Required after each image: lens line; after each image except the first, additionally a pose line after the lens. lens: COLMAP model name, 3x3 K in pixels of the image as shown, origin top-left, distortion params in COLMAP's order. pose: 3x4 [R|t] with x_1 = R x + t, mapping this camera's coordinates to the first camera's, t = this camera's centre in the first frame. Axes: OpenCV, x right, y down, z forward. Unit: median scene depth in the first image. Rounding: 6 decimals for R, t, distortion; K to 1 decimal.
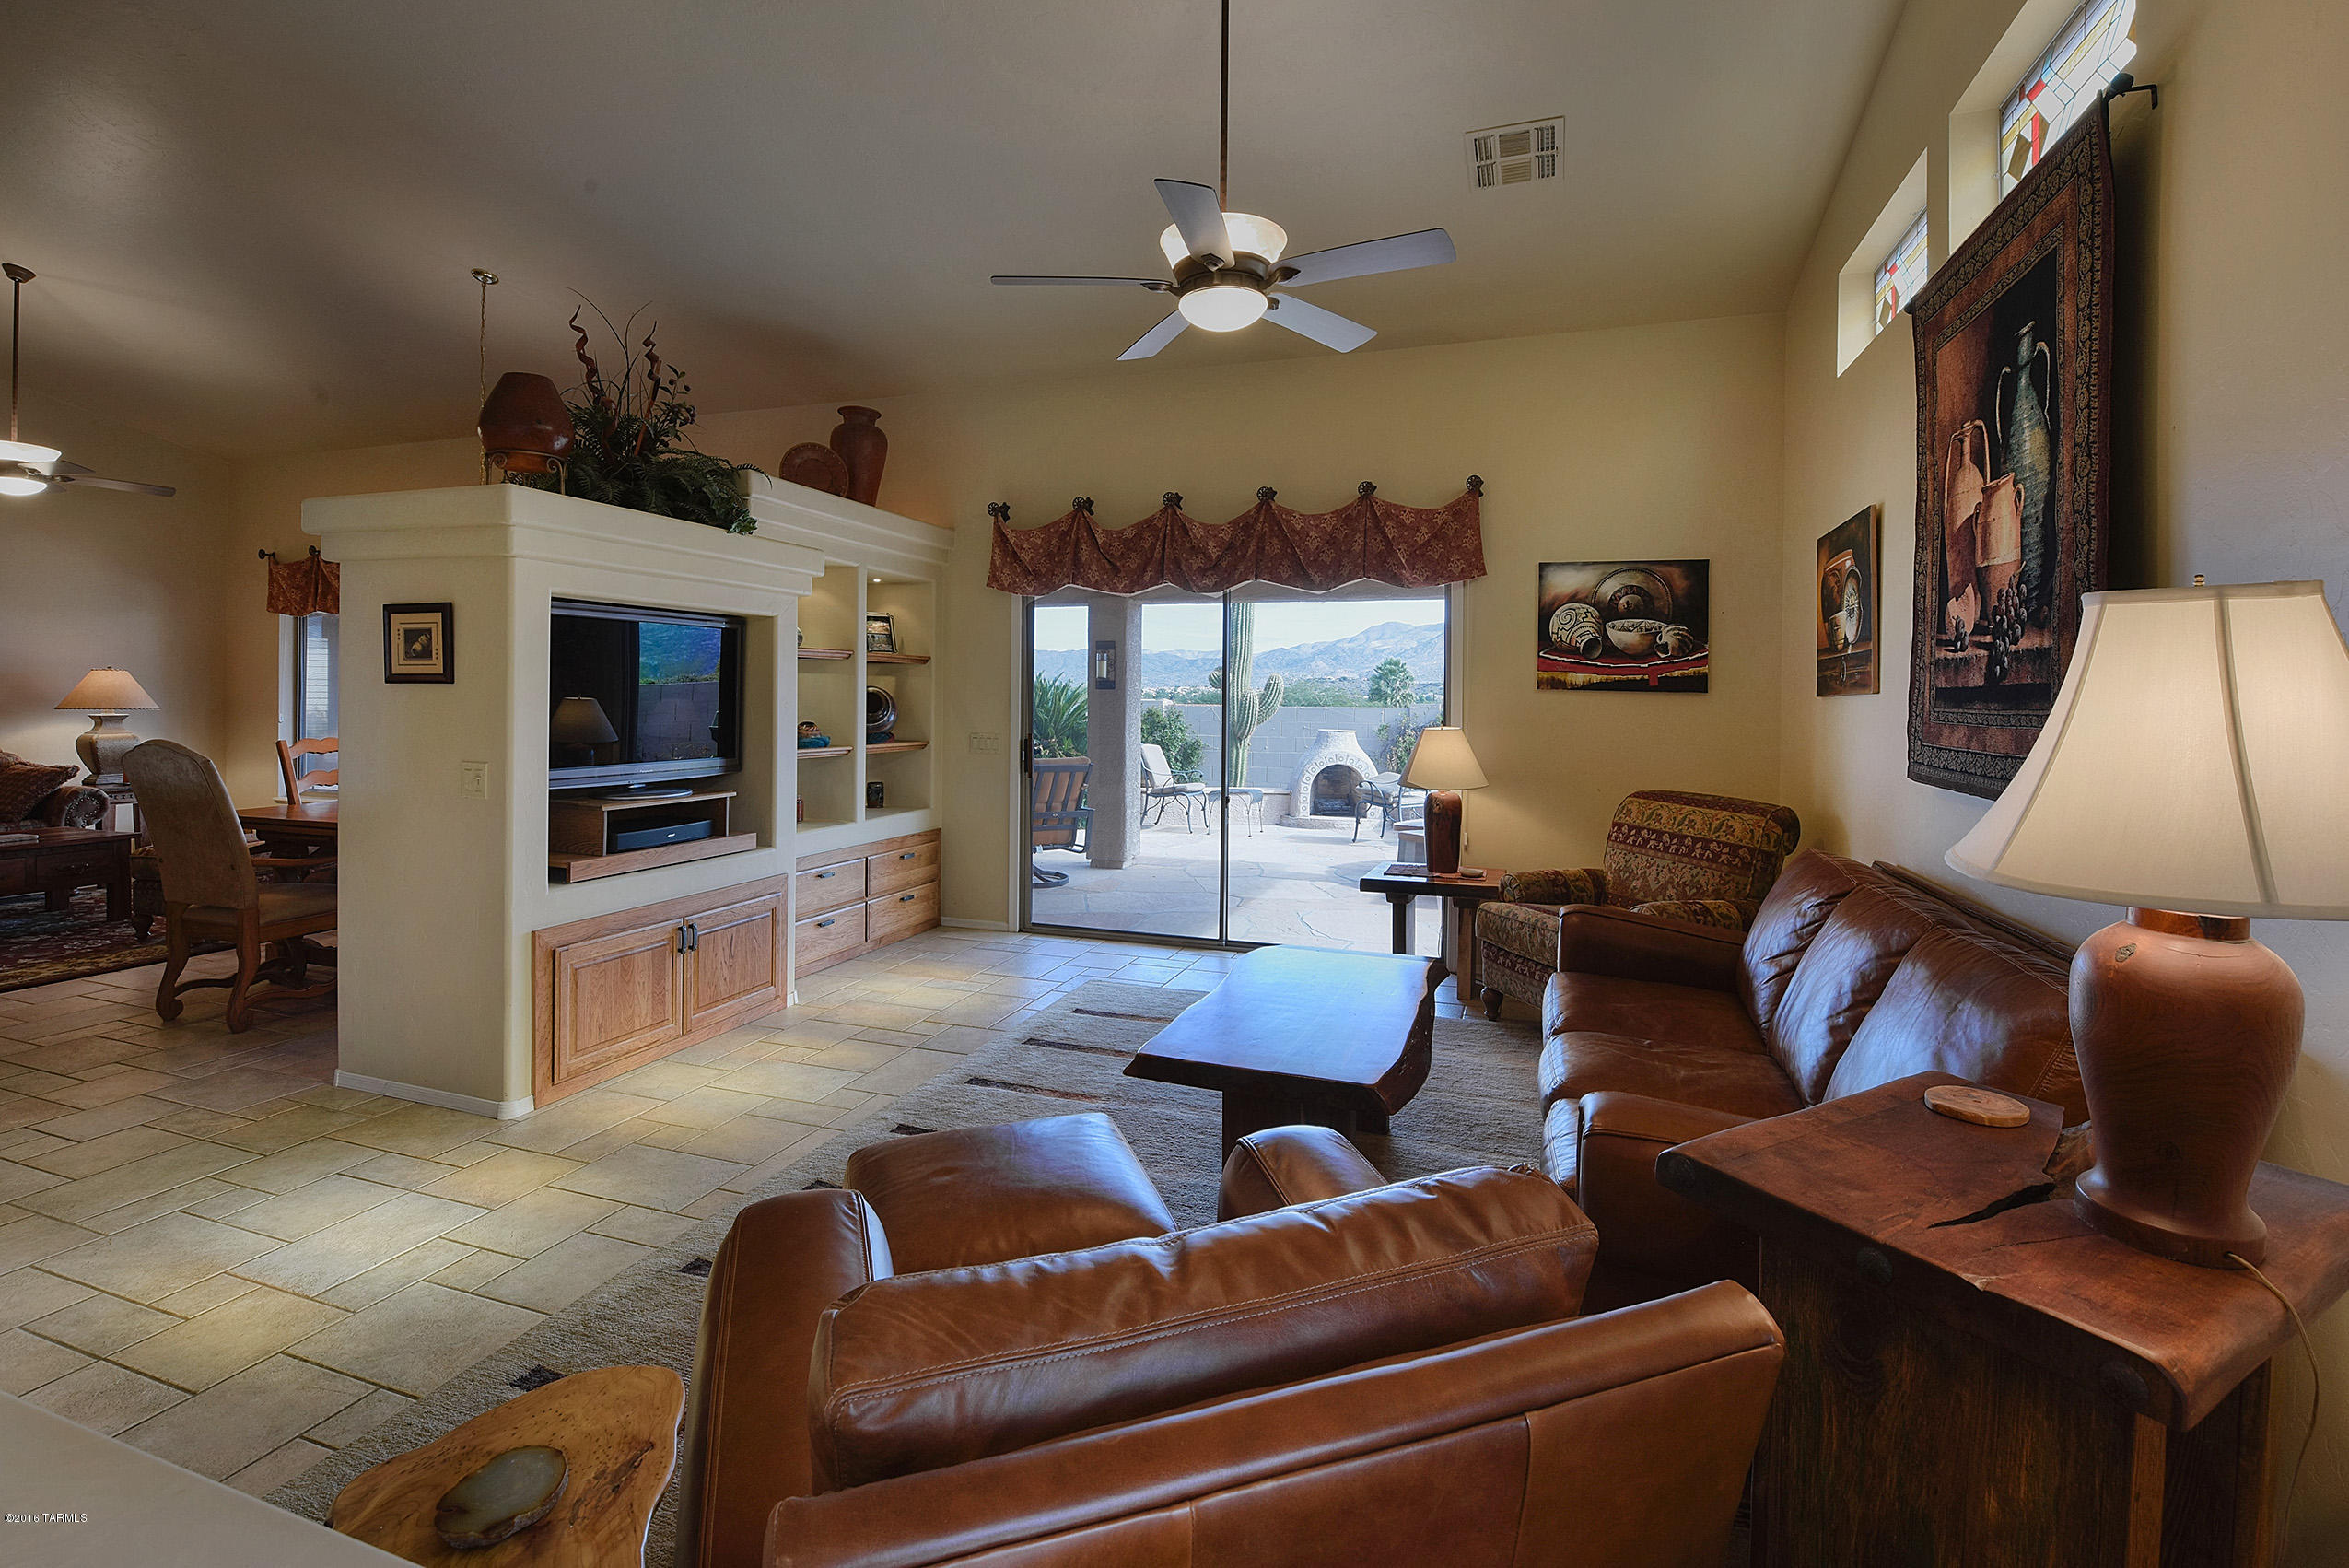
lens RADIAL K [[1095.6, 0, 1106.7], [0, 1095.6, 700.2], [0, 0, 1]] dist [-0.002045, -0.011363]
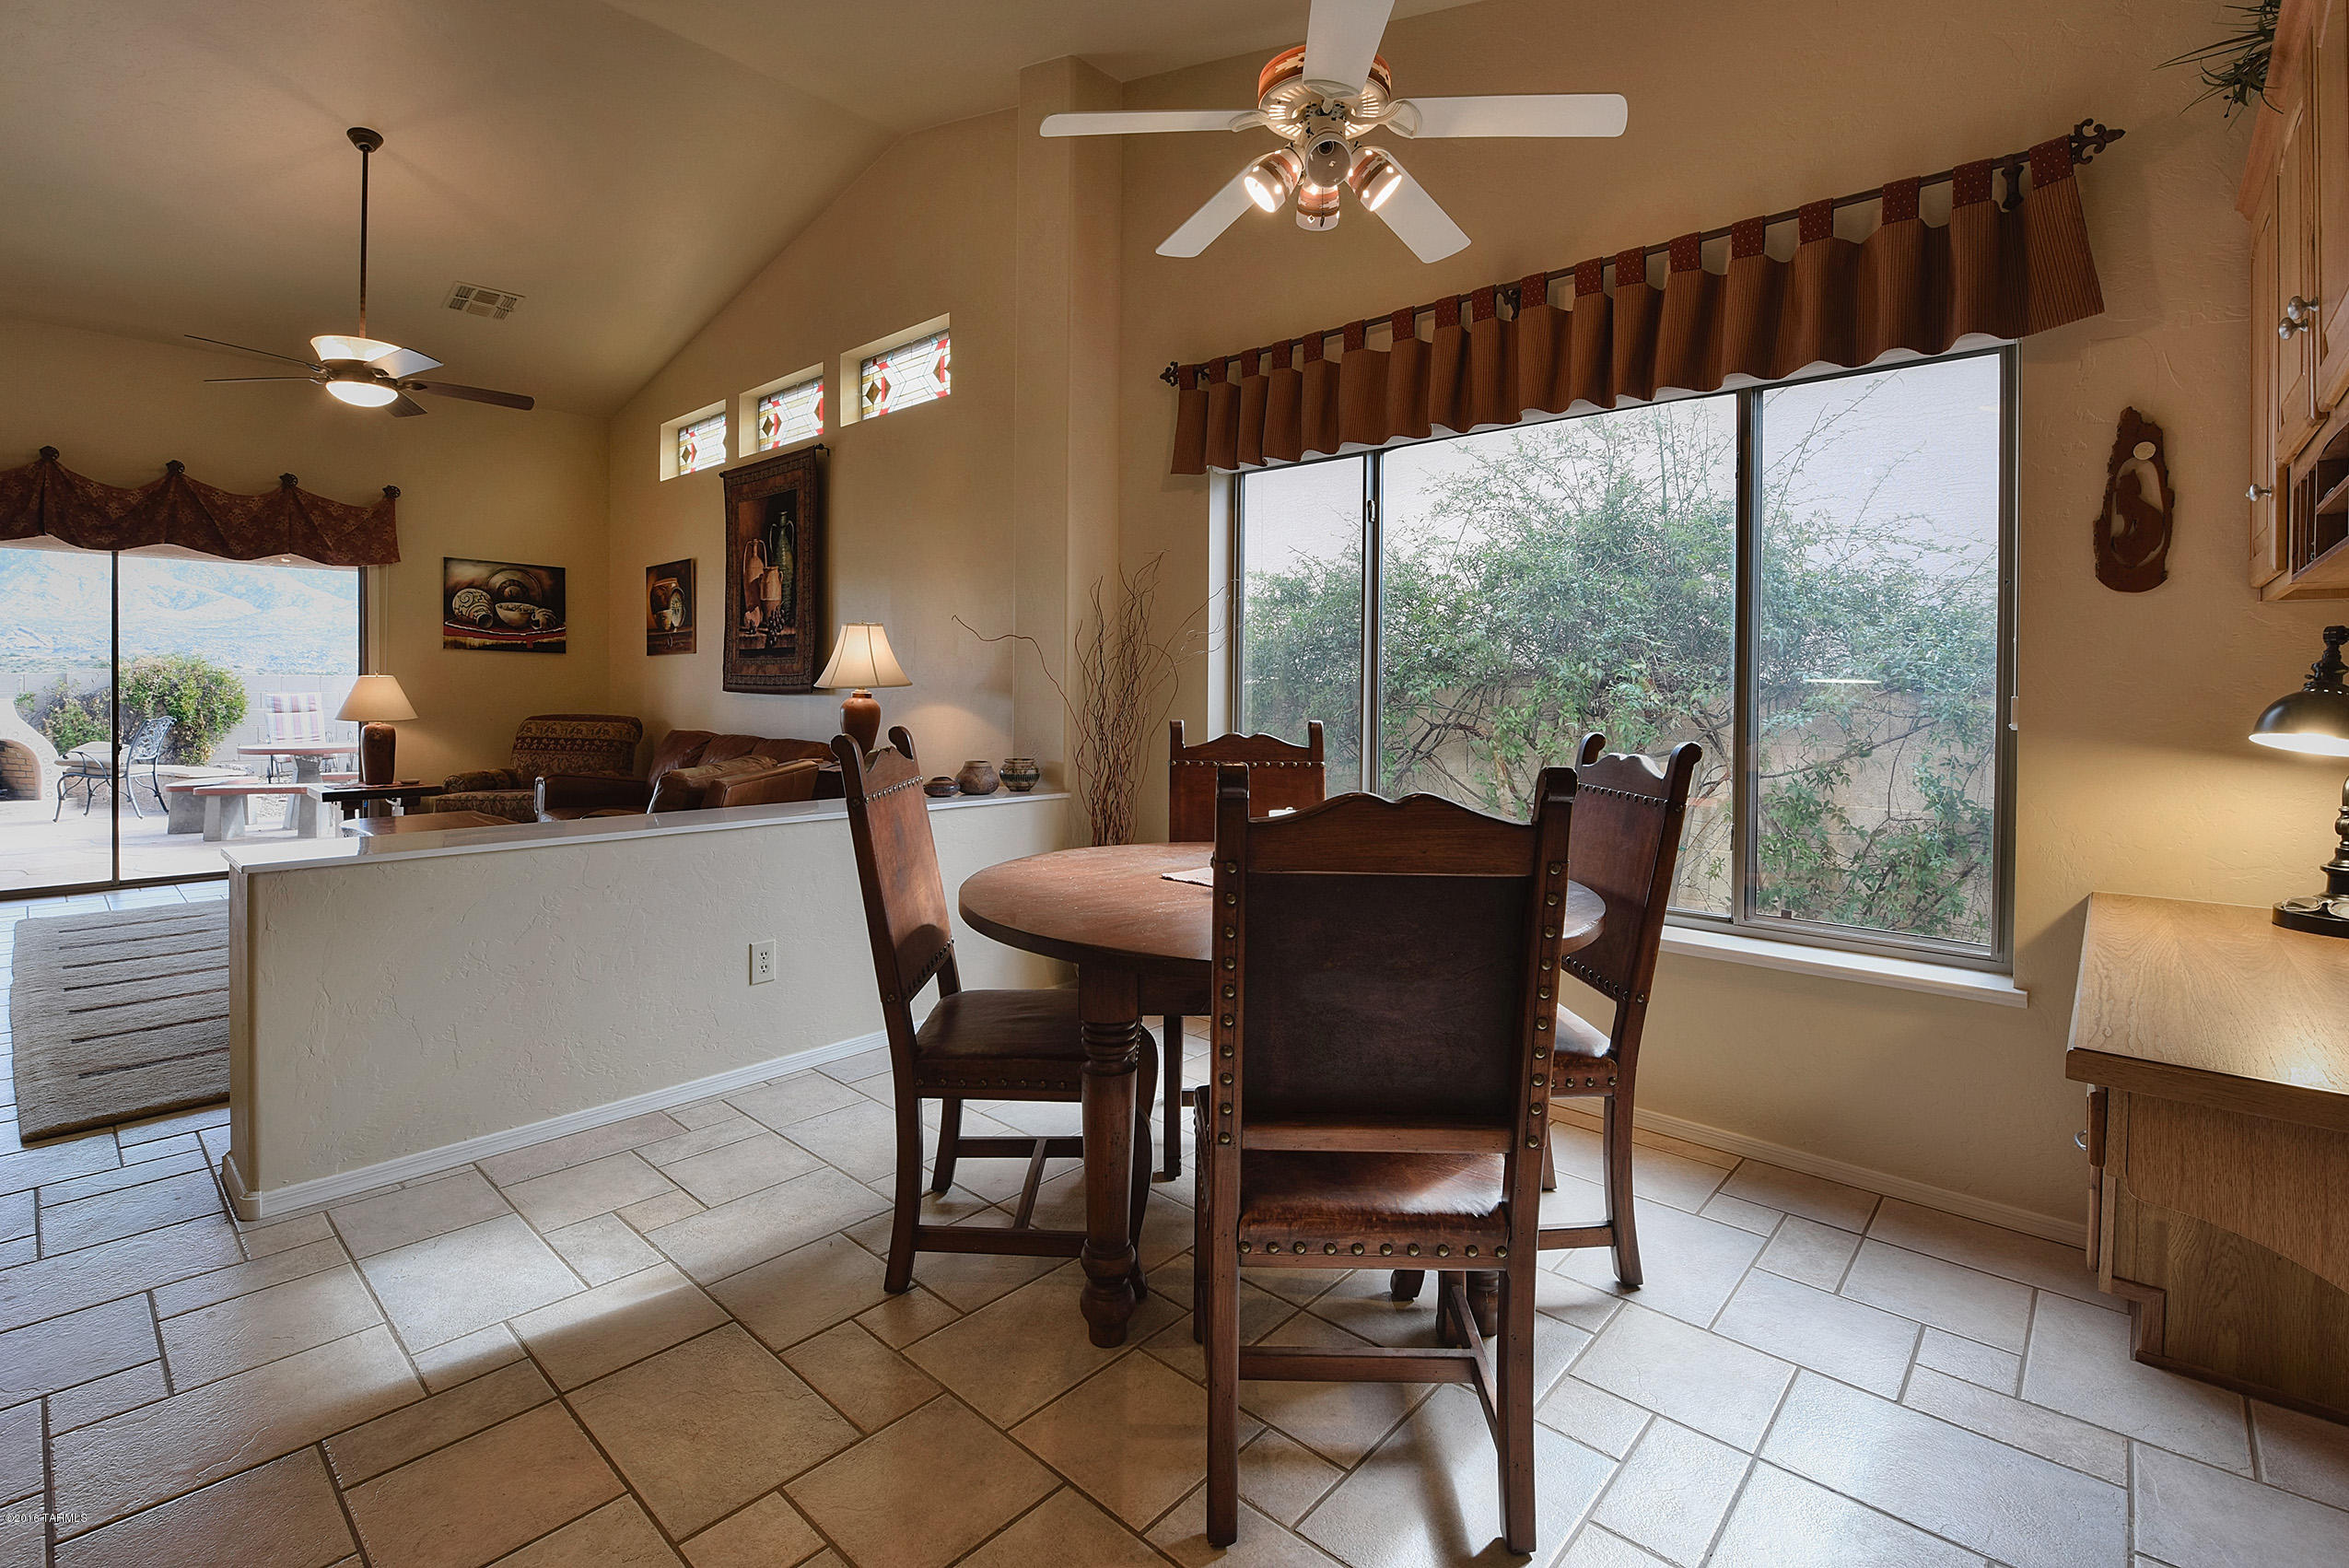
lens RADIAL K [[1096.8, 0, 1241.3], [0, 1096.8, 713.4], [0, 0, 1]] dist [-0.001863, -0.010575]
pose [[0.338576, -0.029945, 0.940462, -0.593634], [-0.002094, 0.999467, 0.032578, 0.025963], [-0.940937, -0.013000, 0.338333, -0.437993]]
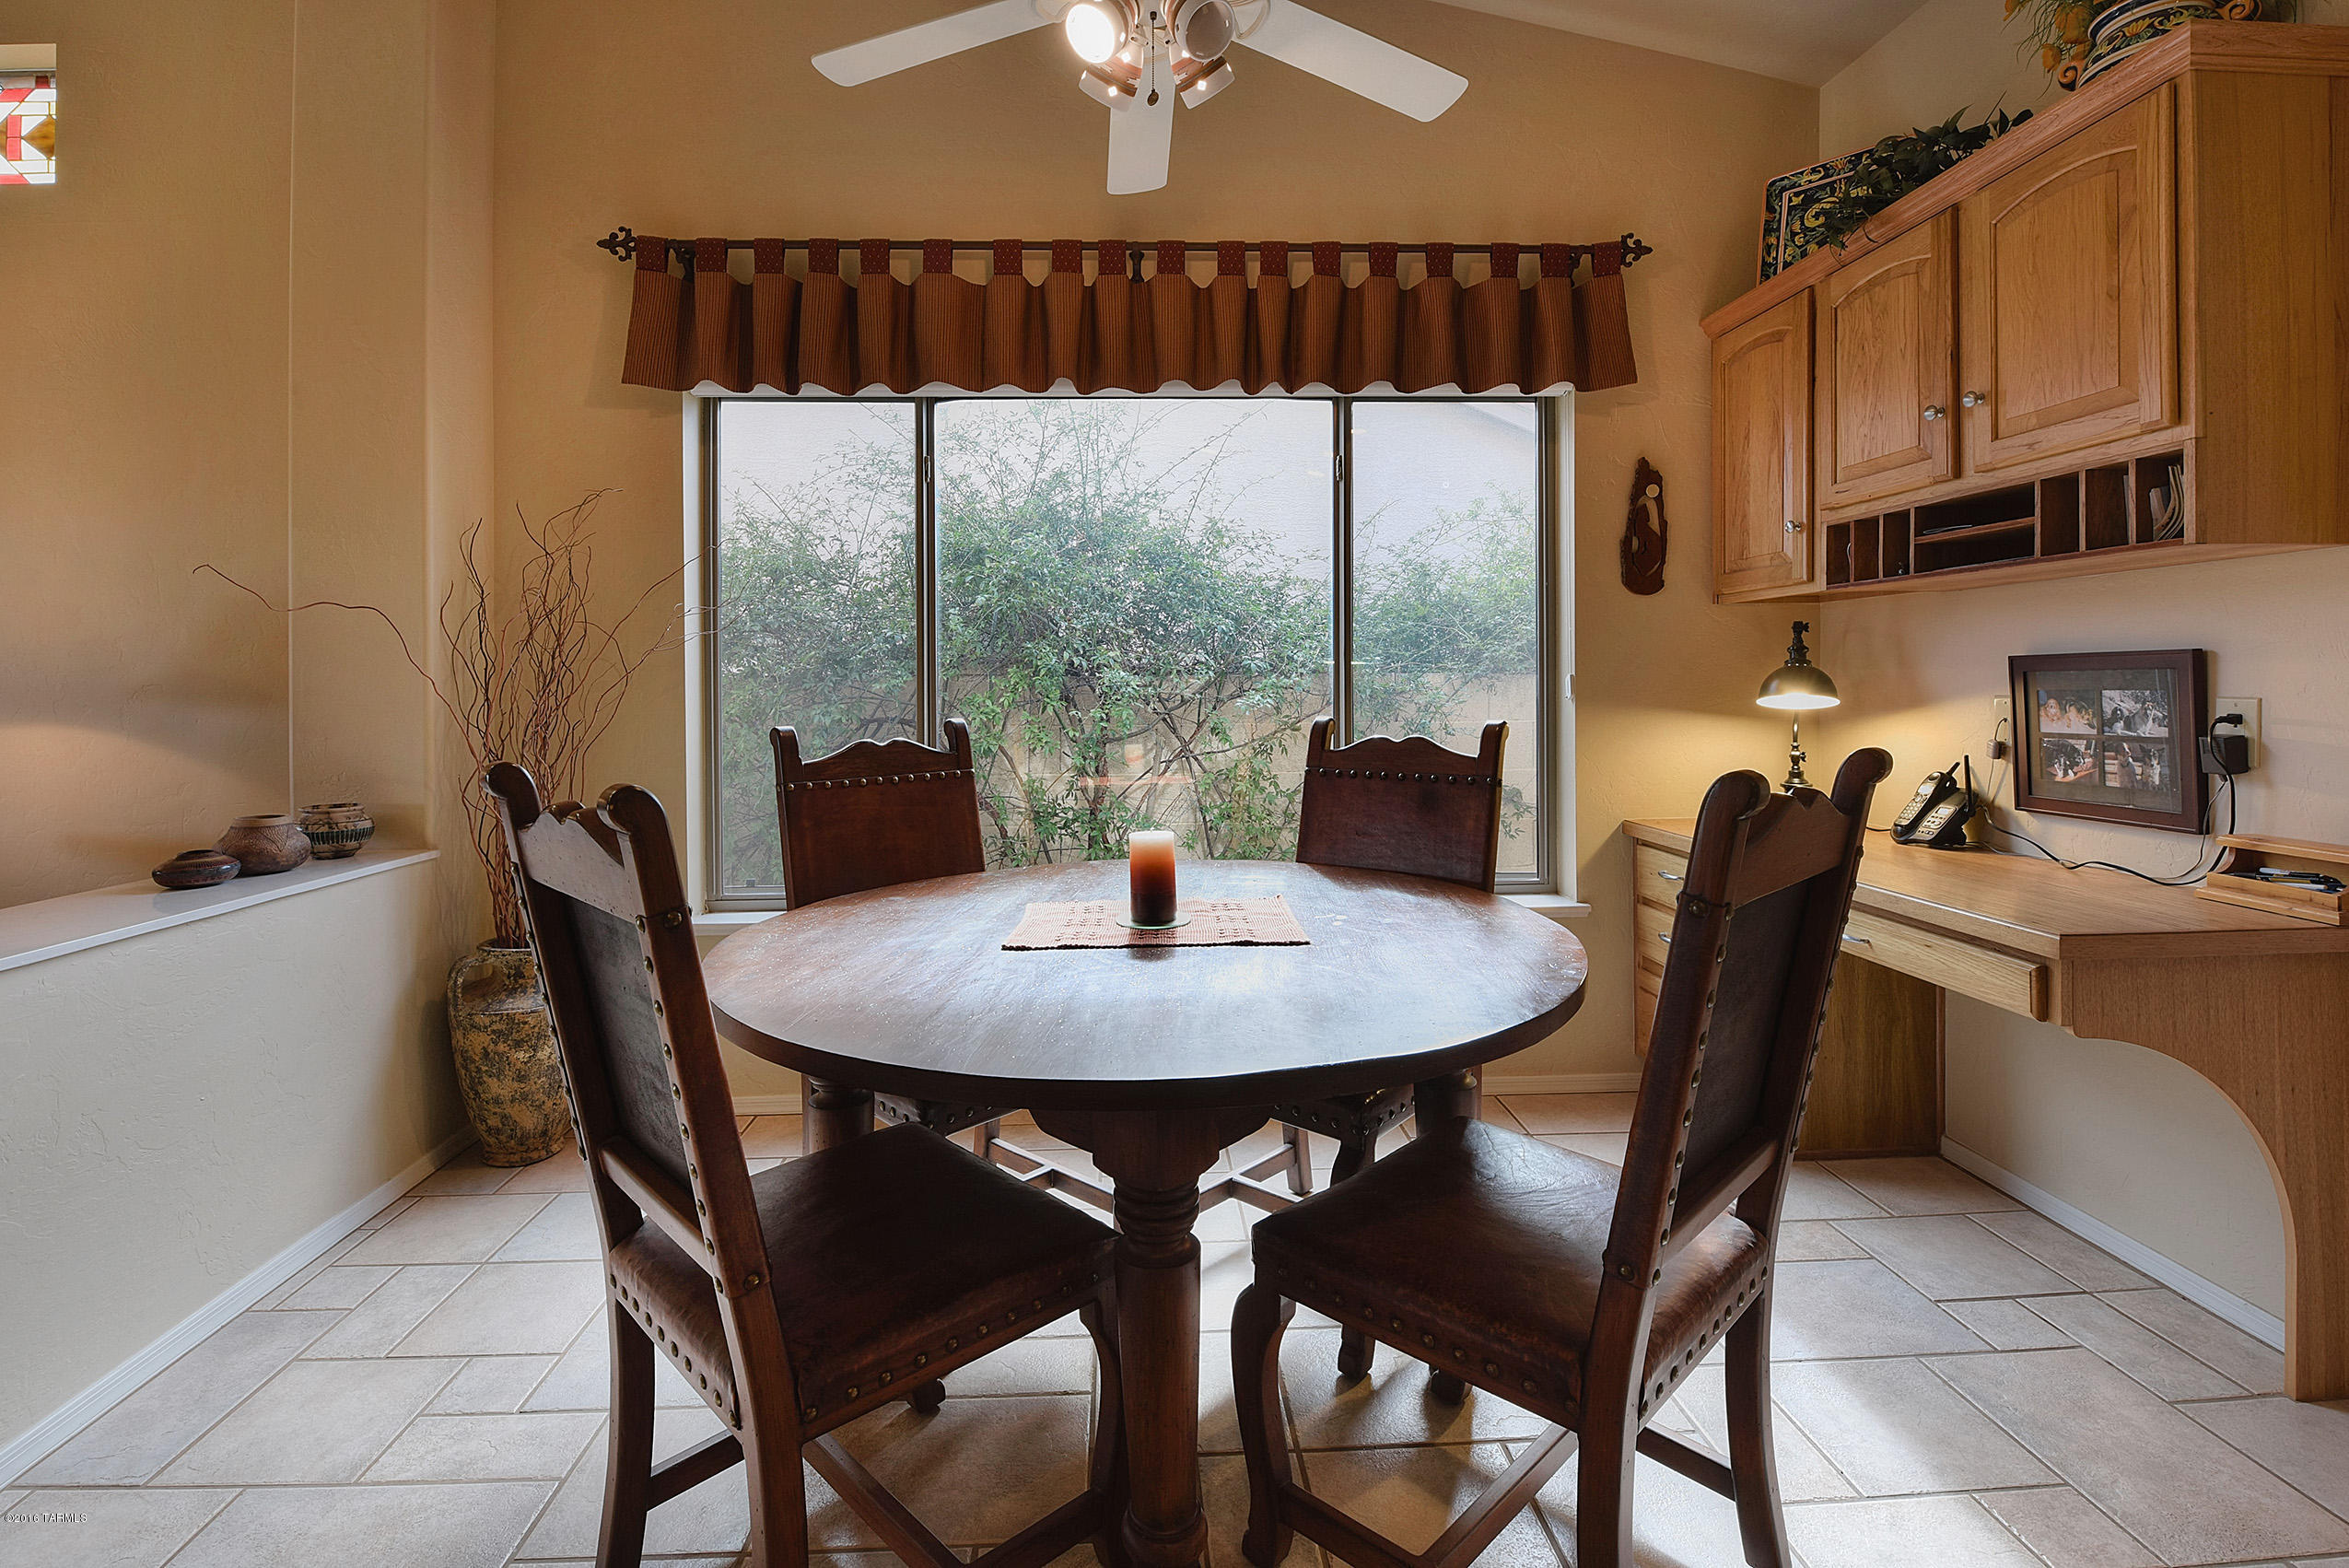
lens RADIAL K [[1068.0, 0, 1211.3], [0, 1068.0, 680.5], [0, 0, 1]] dist [0.001050, -0.000084]
pose [[-0.407066, -0.010490, 0.913338, -0.483494], [0.008556, 0.999846, 0.015297, 0.025965], [-0.913359, 0.014041, -0.406914, -0.162595]]
